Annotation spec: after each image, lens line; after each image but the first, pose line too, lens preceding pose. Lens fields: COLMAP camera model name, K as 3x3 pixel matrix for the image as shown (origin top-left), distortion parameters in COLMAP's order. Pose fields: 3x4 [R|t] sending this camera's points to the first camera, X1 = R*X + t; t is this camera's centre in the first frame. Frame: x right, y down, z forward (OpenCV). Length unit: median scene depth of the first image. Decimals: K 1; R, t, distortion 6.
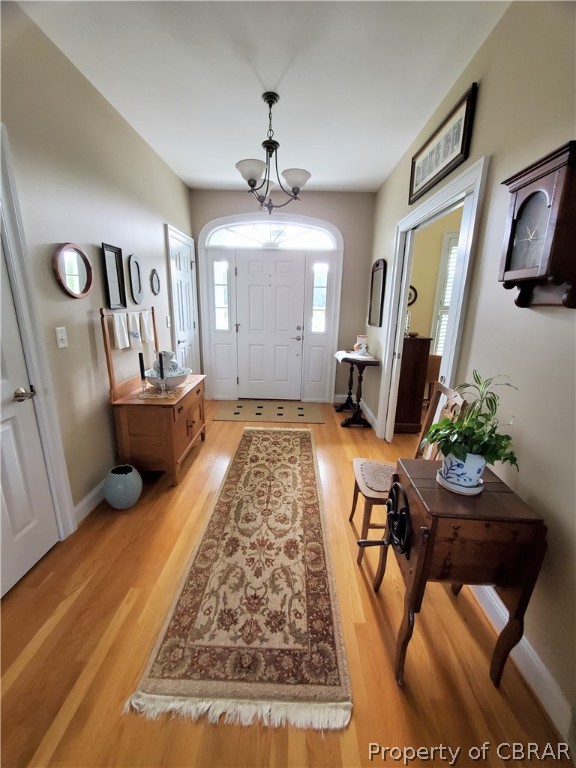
lens RADIAL K [[305.2, 0, 283.2], [0, 305.2, 379.1], [0, 0, 1]] dist [-0.000244, -0.001865]
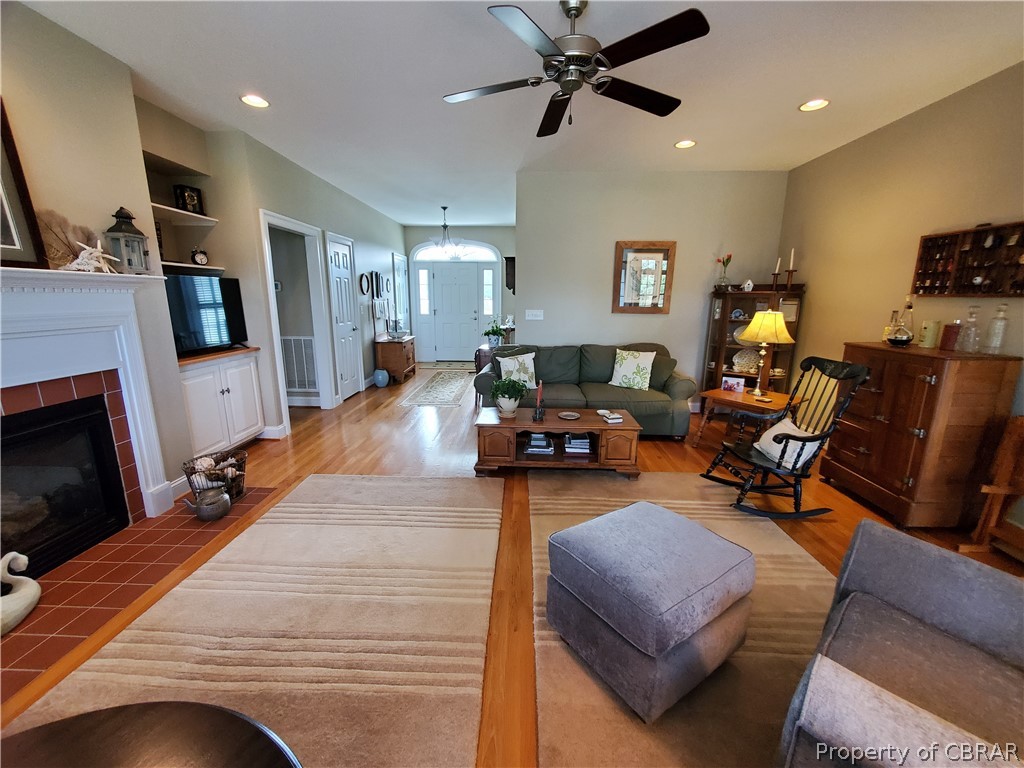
lens RADIAL K [[407.0, 0, 509.7], [0, 407.0, 387.3], [0, 0, 1]] dist [-0.000244, -0.001865]
pose [[0.999878, -0.011352, 0.010689, 0.260800], [0.011567, 0.999726, -0.020339, 0.332117], [-0.010455, 0.020460, 0.999736, -1.349599]]
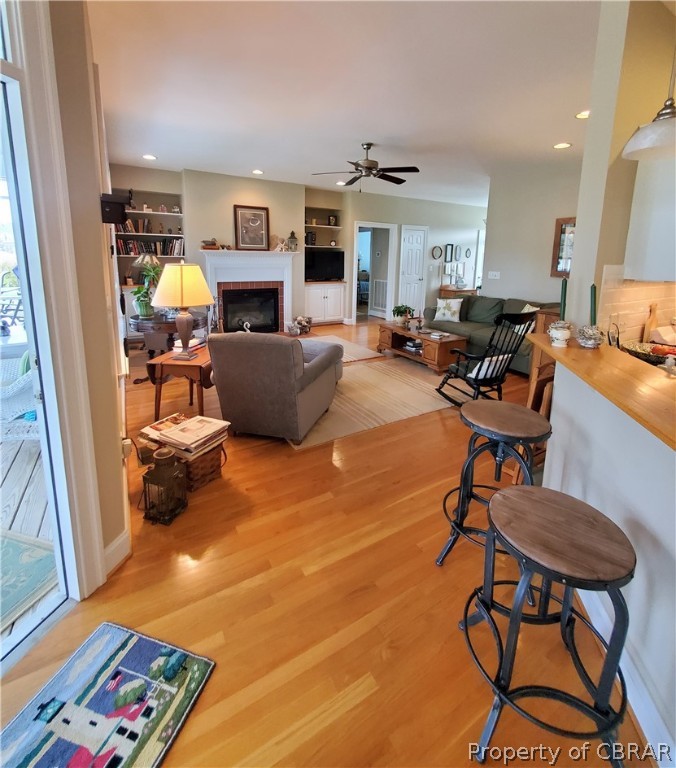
lens RADIAL K [[358.7, 0, 340.0], [0, 358.7, 316.5], [0, 0, 1]] dist [-0.030053, 0.000060]
pose [[0.549527, 0.133064, -0.824812, 1.508683], [-0.206068, 0.978322, 0.020538, 0.366948], [0.809664, 0.158681, 0.565035, -1.483348]]
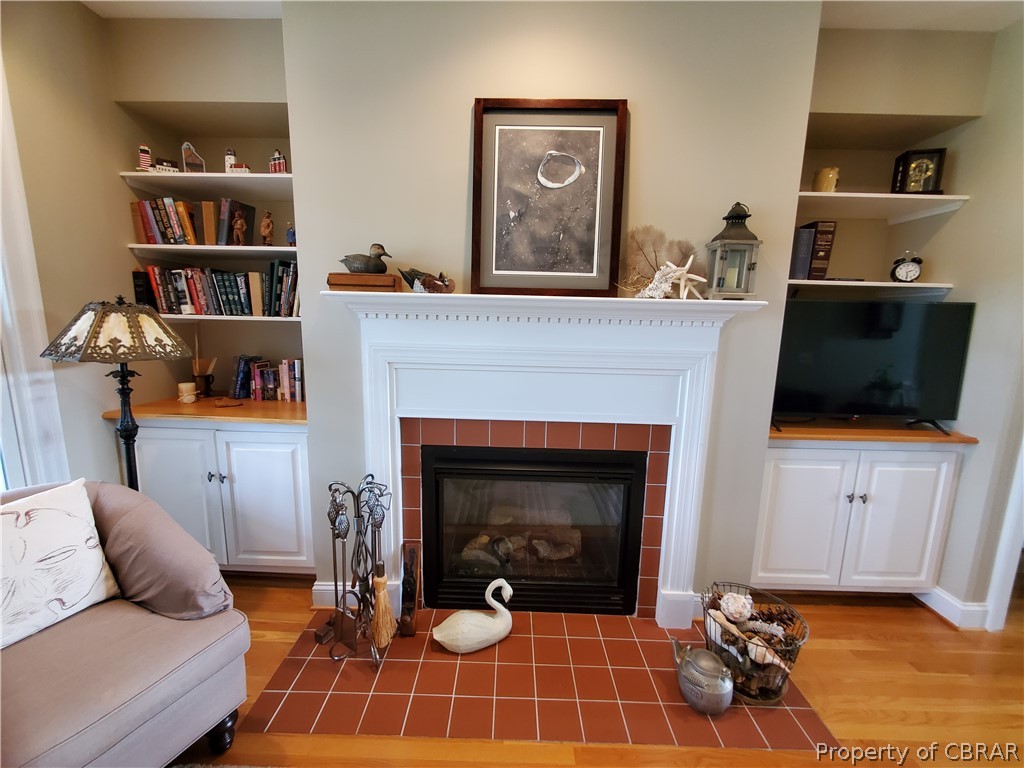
lens RADIAL K [[407.0, 0, 509.7], [0, 407.0, 382.5], [0, 0, 1]] dist [-0.000244, -0.001865]
pose [[0.026603, 0.138212, -0.990045, 0.088768], [-0.256517, 0.958177, 0.126870, 0.201955], [0.966174, 0.250588, 0.060944, -0.853814]]
